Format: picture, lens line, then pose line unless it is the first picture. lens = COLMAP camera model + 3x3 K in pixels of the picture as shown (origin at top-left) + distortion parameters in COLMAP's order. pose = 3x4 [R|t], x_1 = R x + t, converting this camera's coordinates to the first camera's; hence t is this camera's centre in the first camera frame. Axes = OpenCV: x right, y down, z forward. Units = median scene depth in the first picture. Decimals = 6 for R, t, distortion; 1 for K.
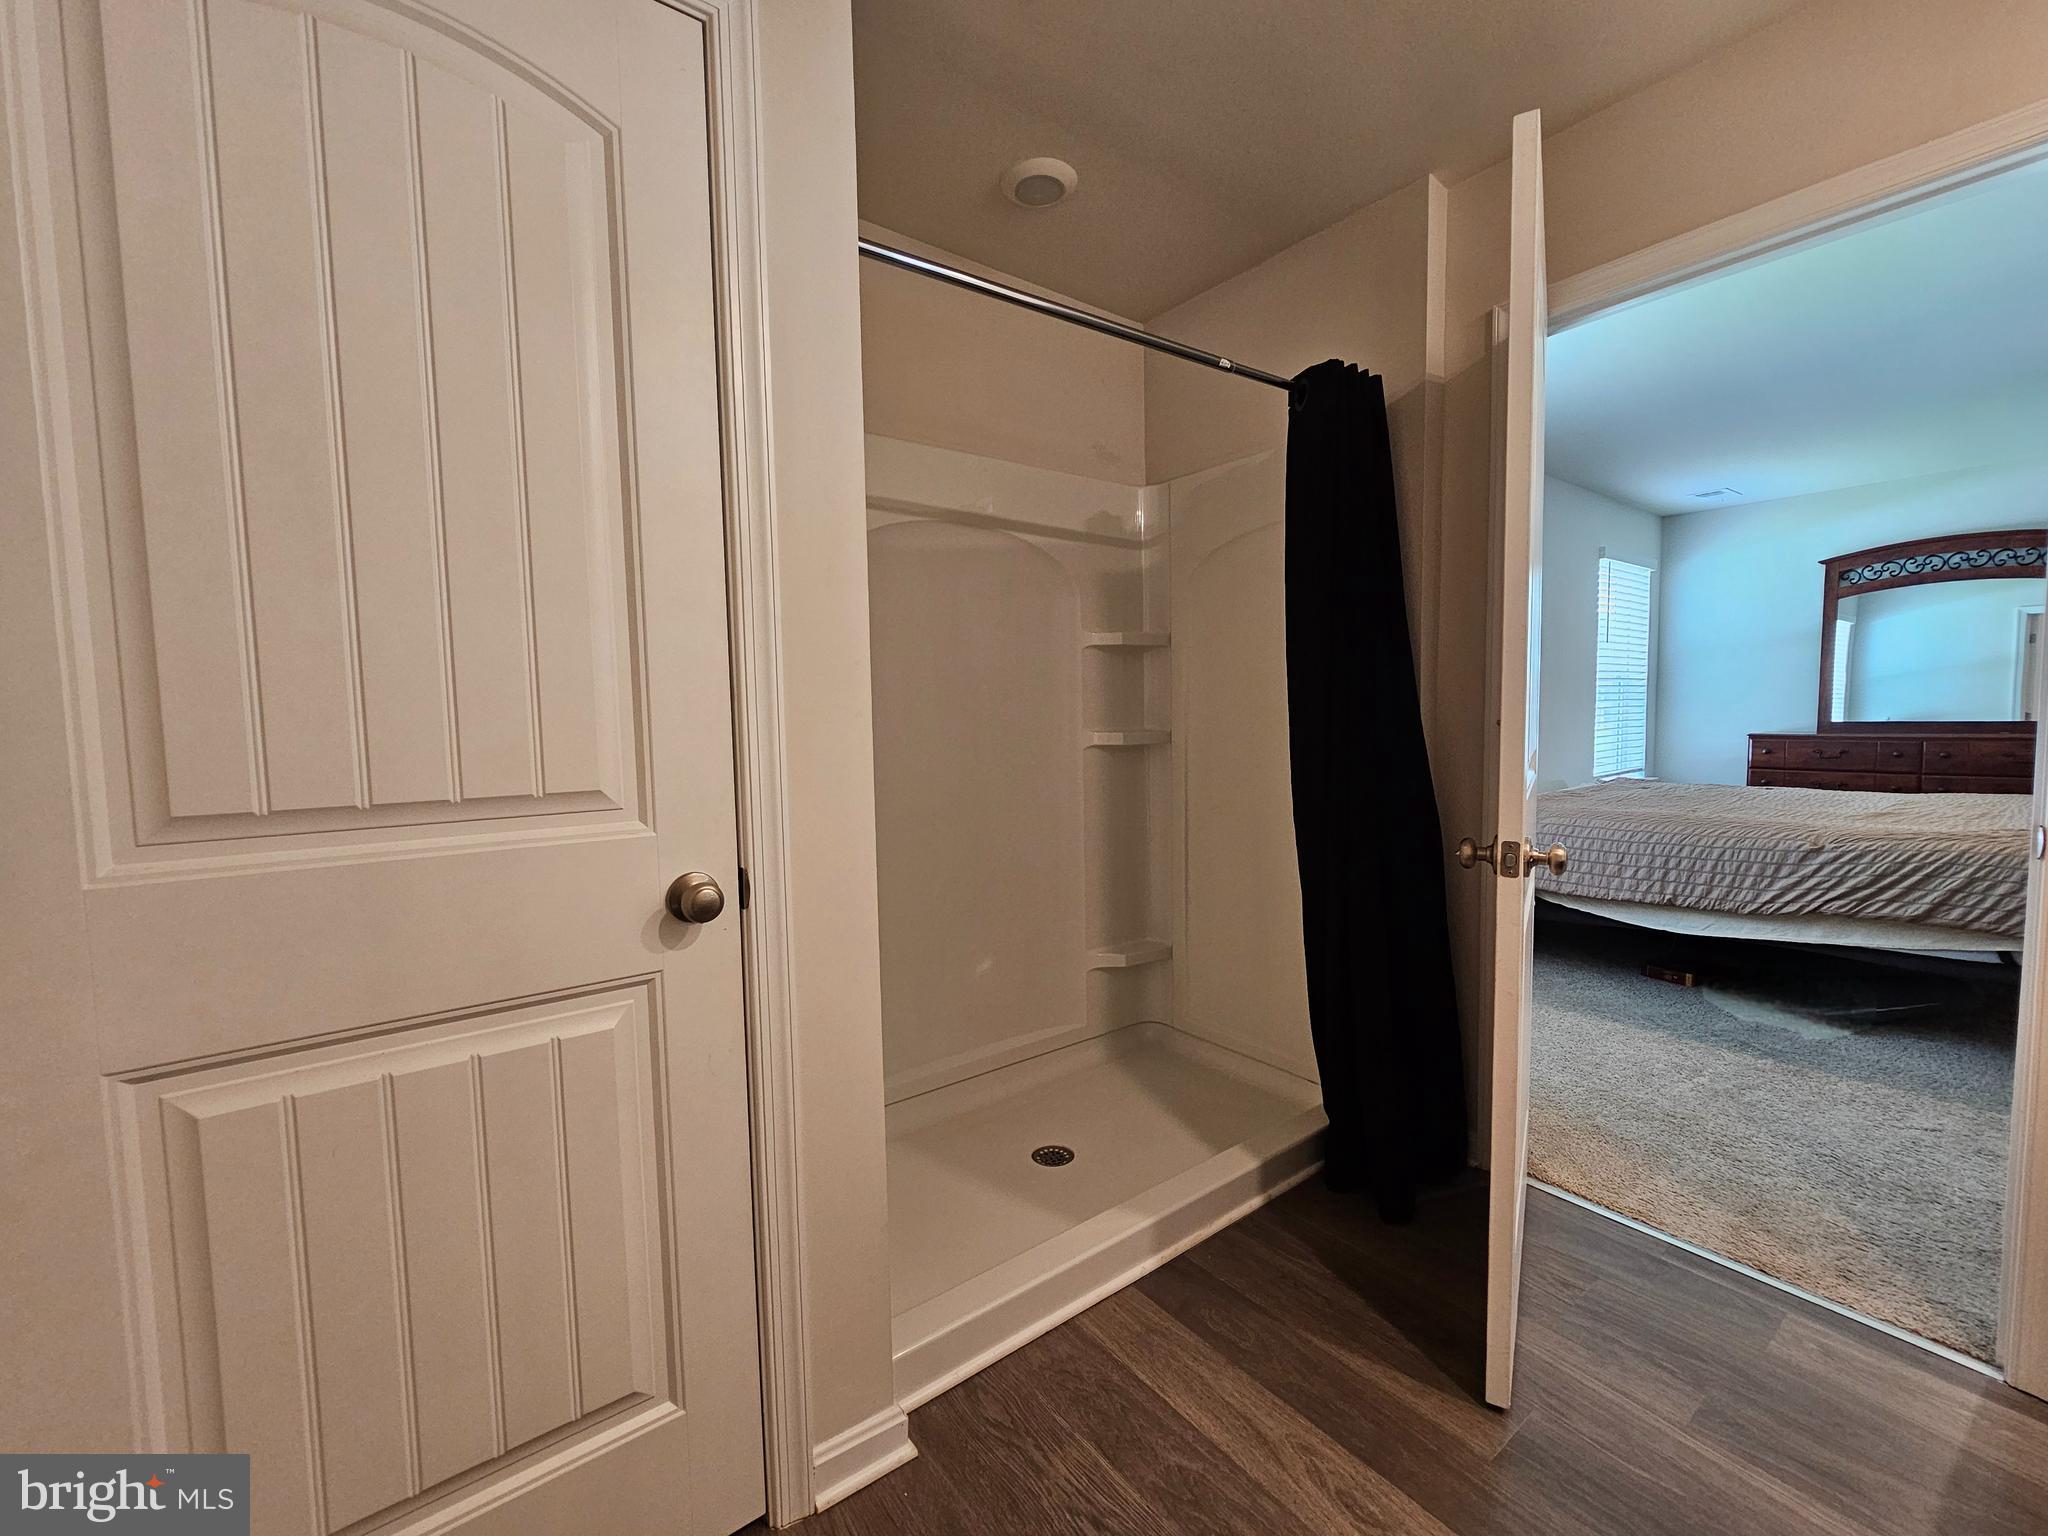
lens RADIAL K [[837.6, 0, 1029.6], [0, 837.6, 775.2], [0, 0, 1]] dist [-0.002918, 0.001524]
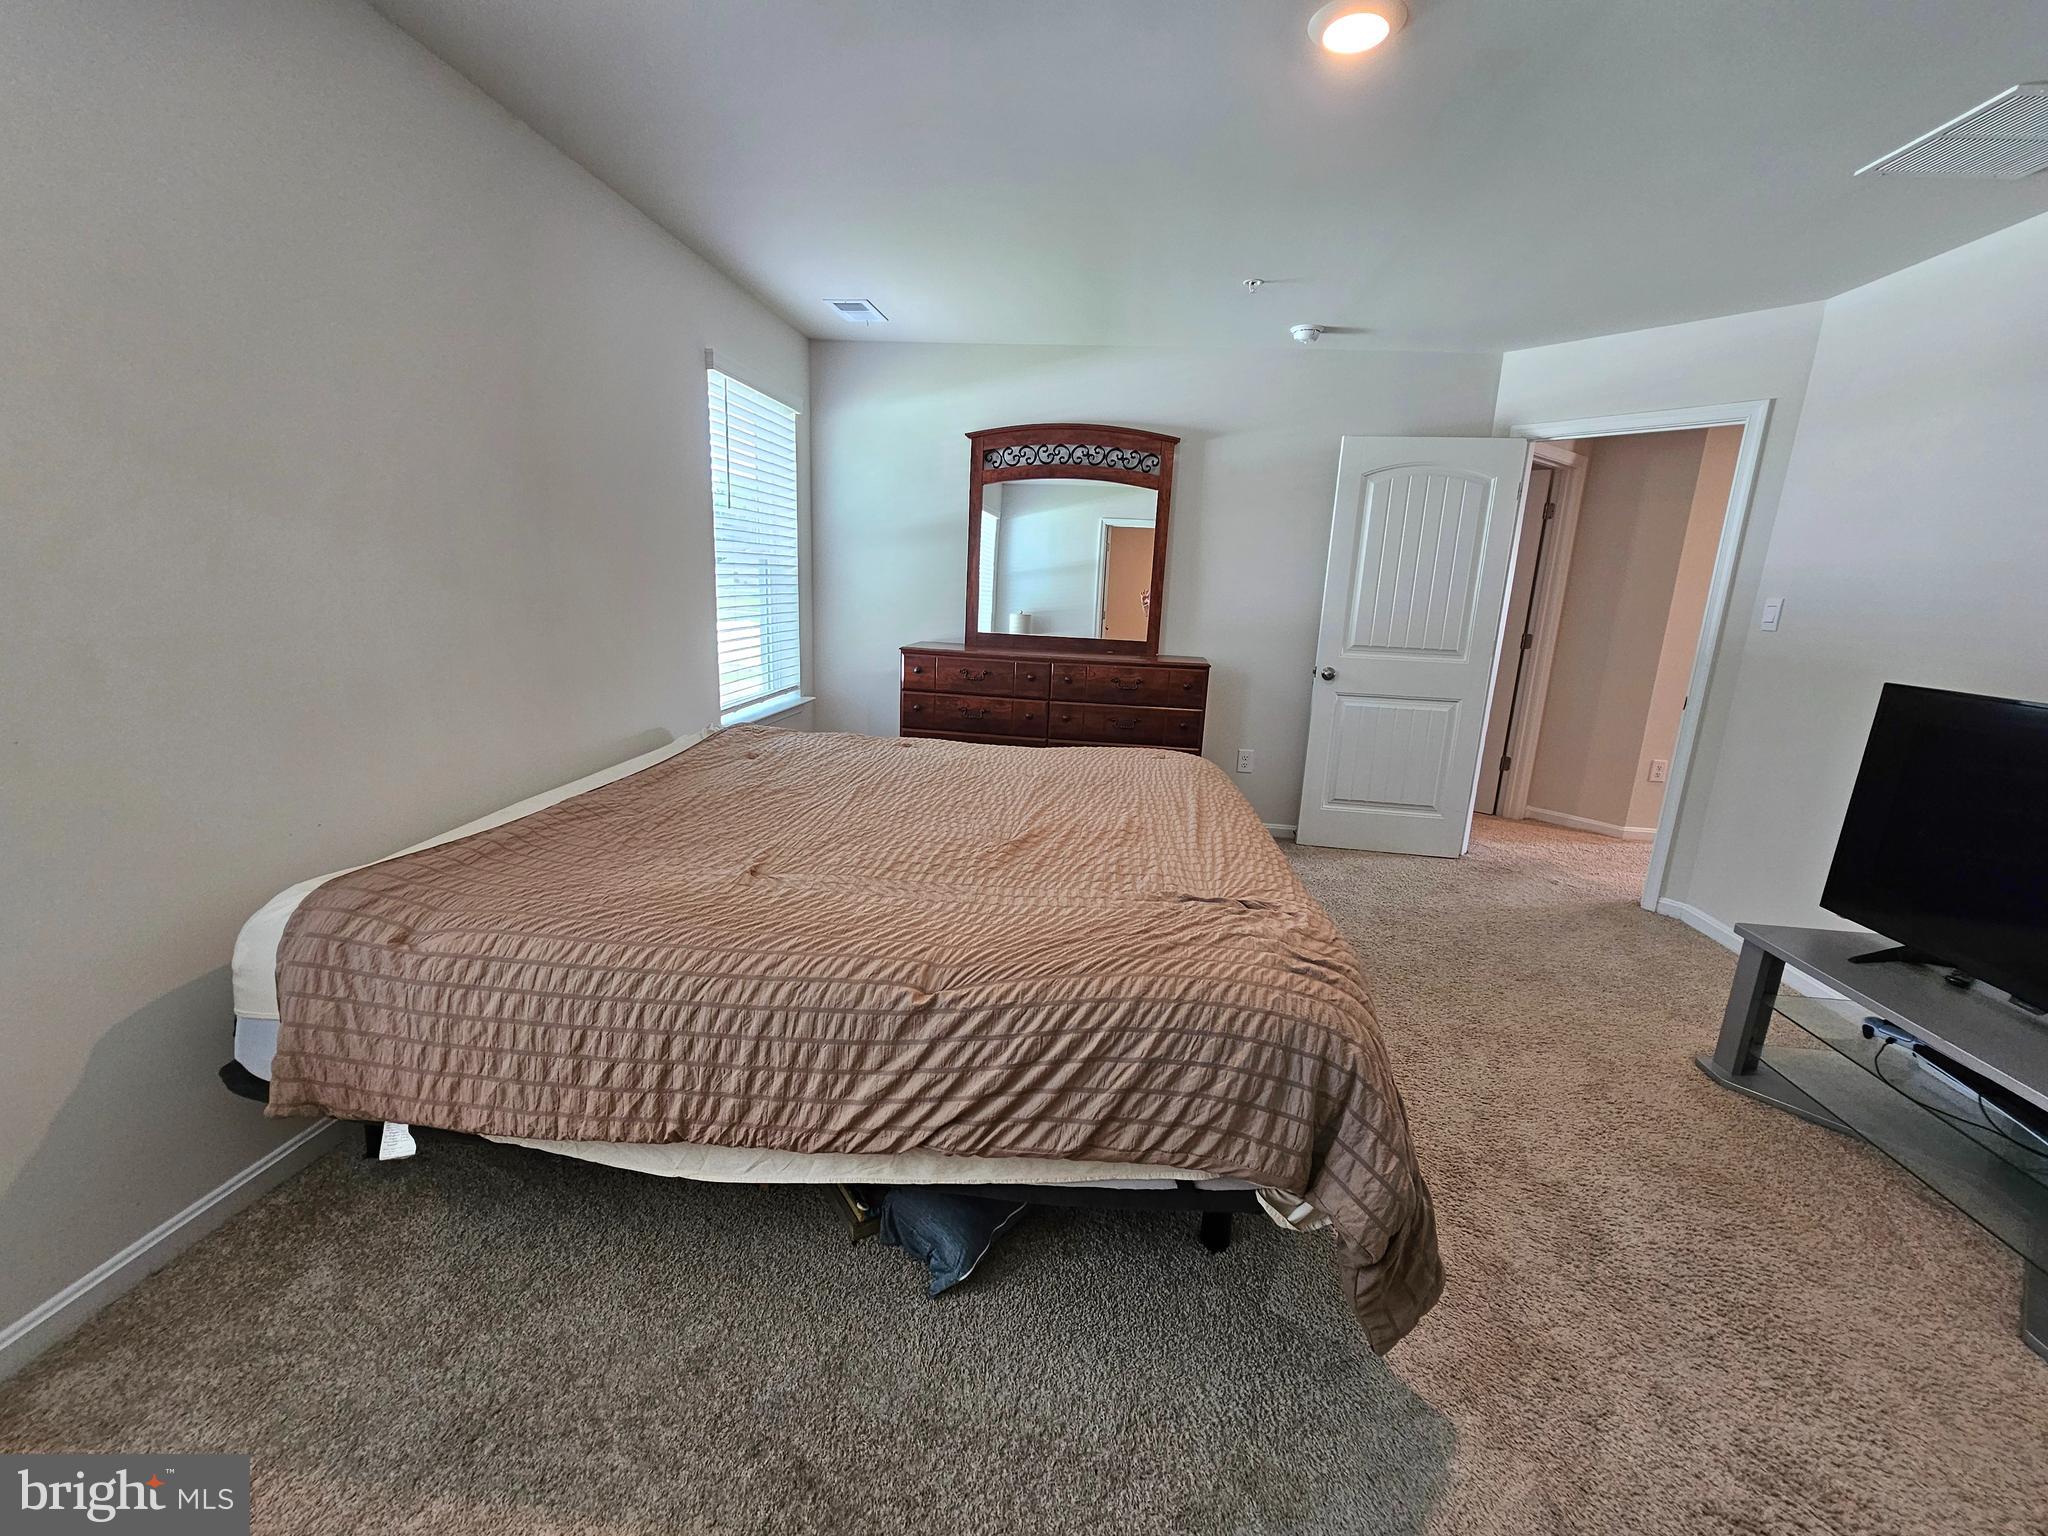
lens RADIAL K [[837.6, 0, 1020.9], [0, 837.6, 767.9], [0, 0, 1]] dist [-0.002918, 0.001524]
pose [[0.696567, -0.108945, 0.709172, 0.639437], [-0.005961, 0.987492, 0.157556, -0.109562], [-0.717467, -0.113975, 0.687205, 0.634031]]
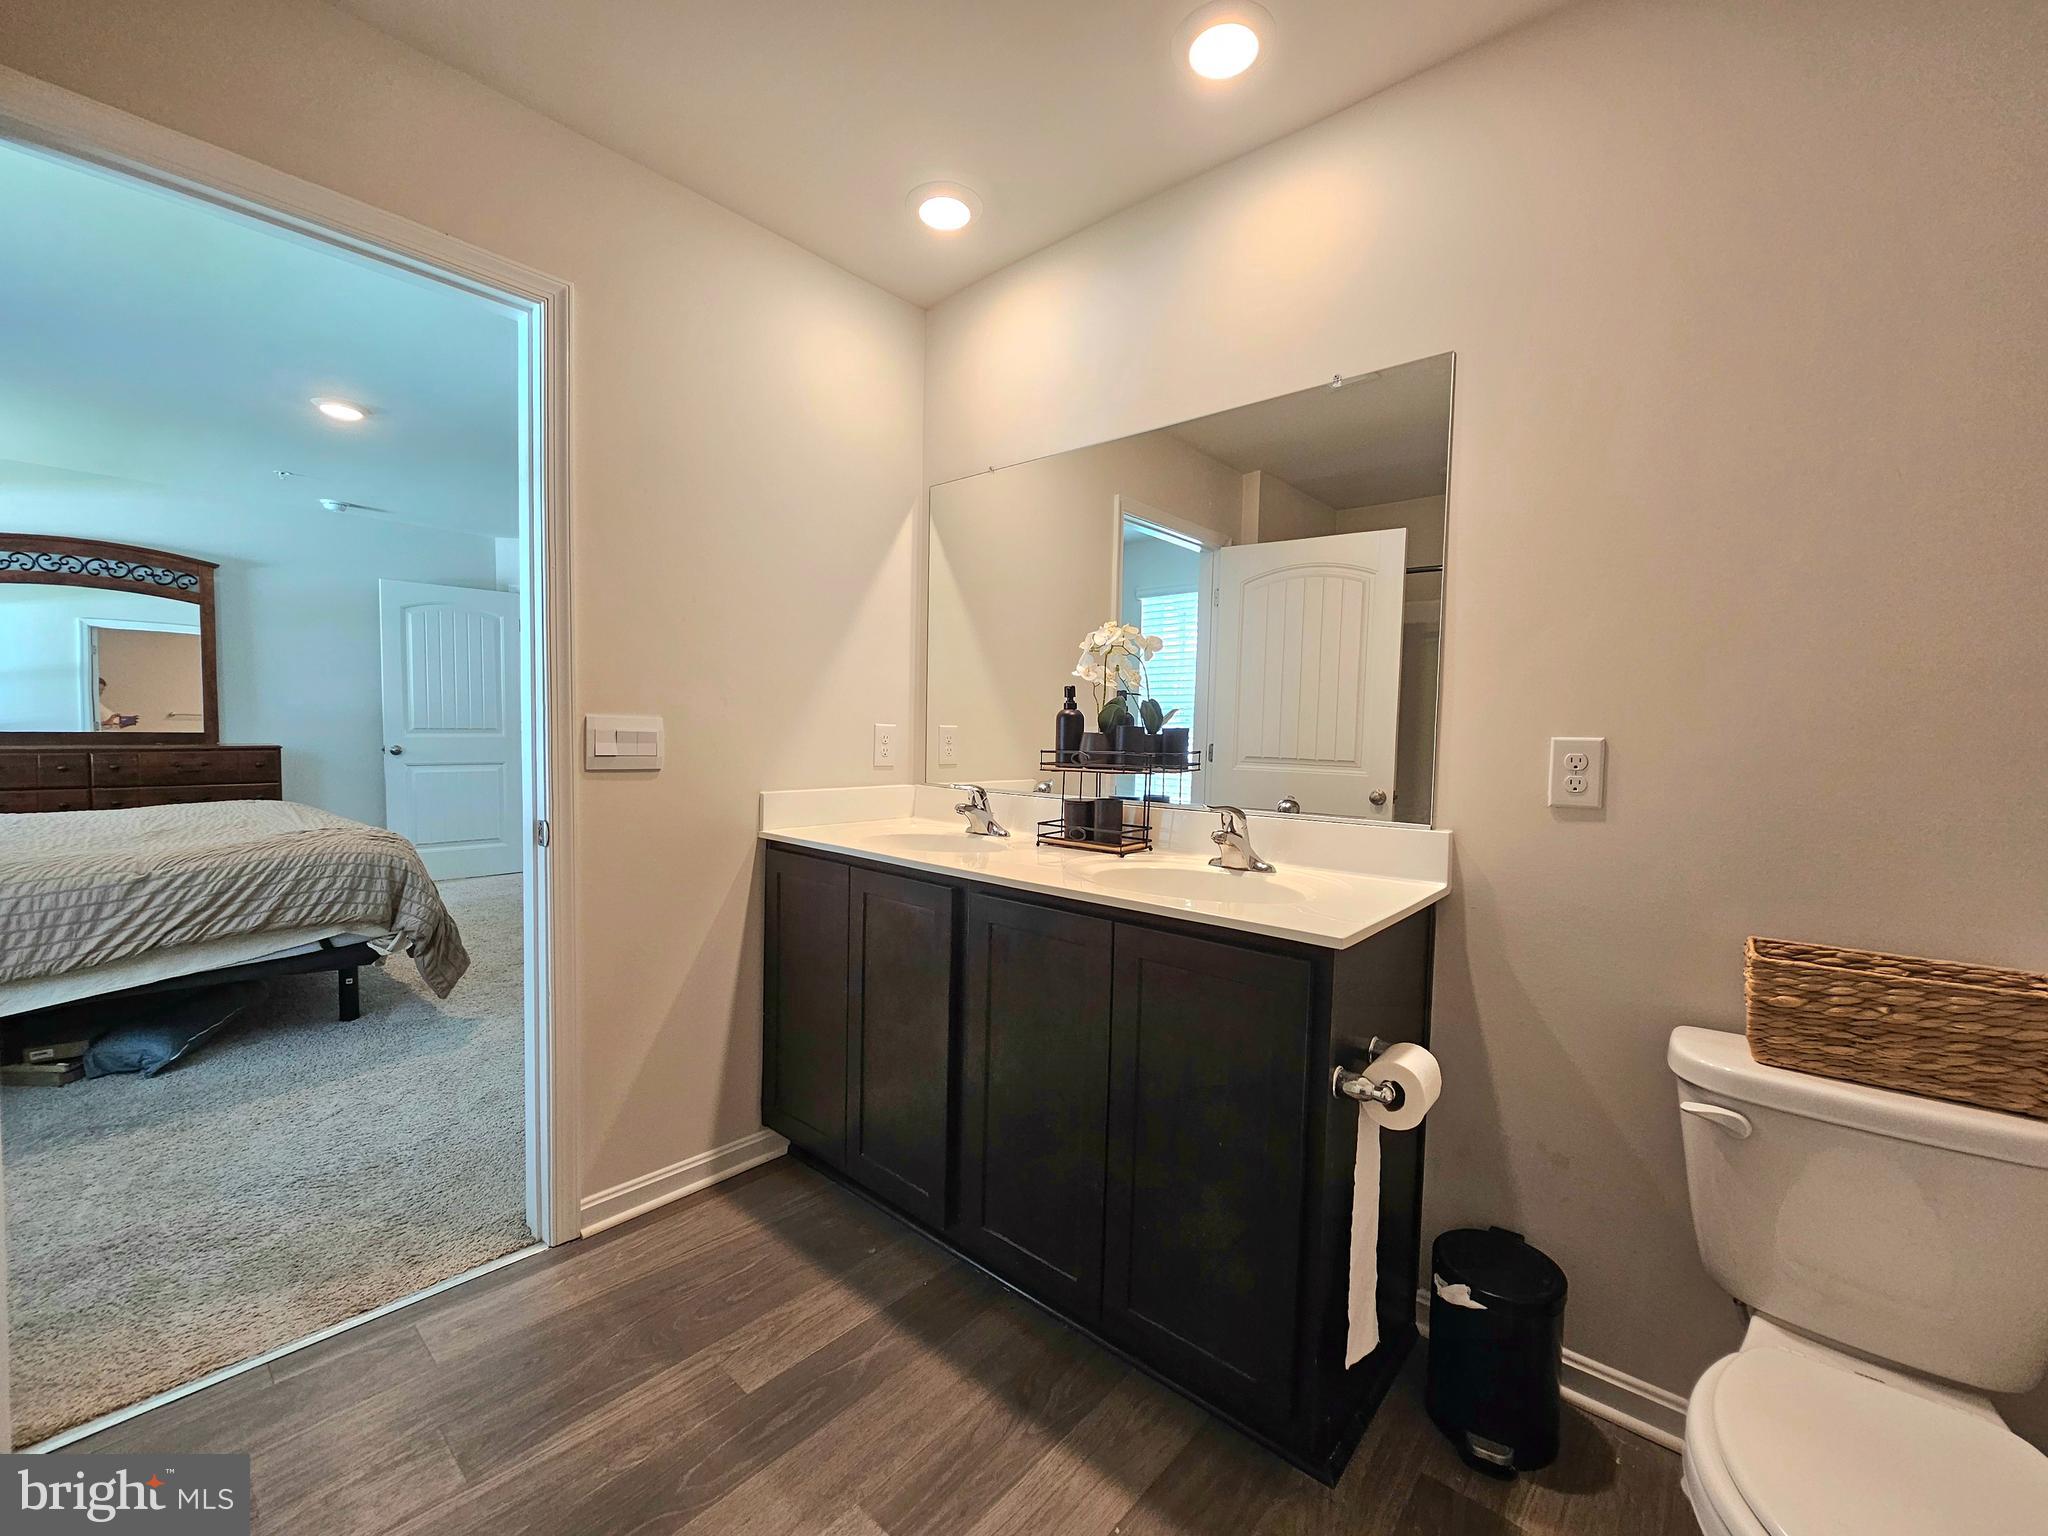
lens RADIAL K [[837.6, 0, 1027.2], [0, 837.6, 774.1], [0, 0, 1]] dist [-0.002918, 0.001524]
pose [[-0.201934, -0.042375, 0.978482, -0.113451], [0.051208, 0.997240, 0.053756, -0.021394], [-0.978060, 0.060961, -0.199207, 0.238349]]
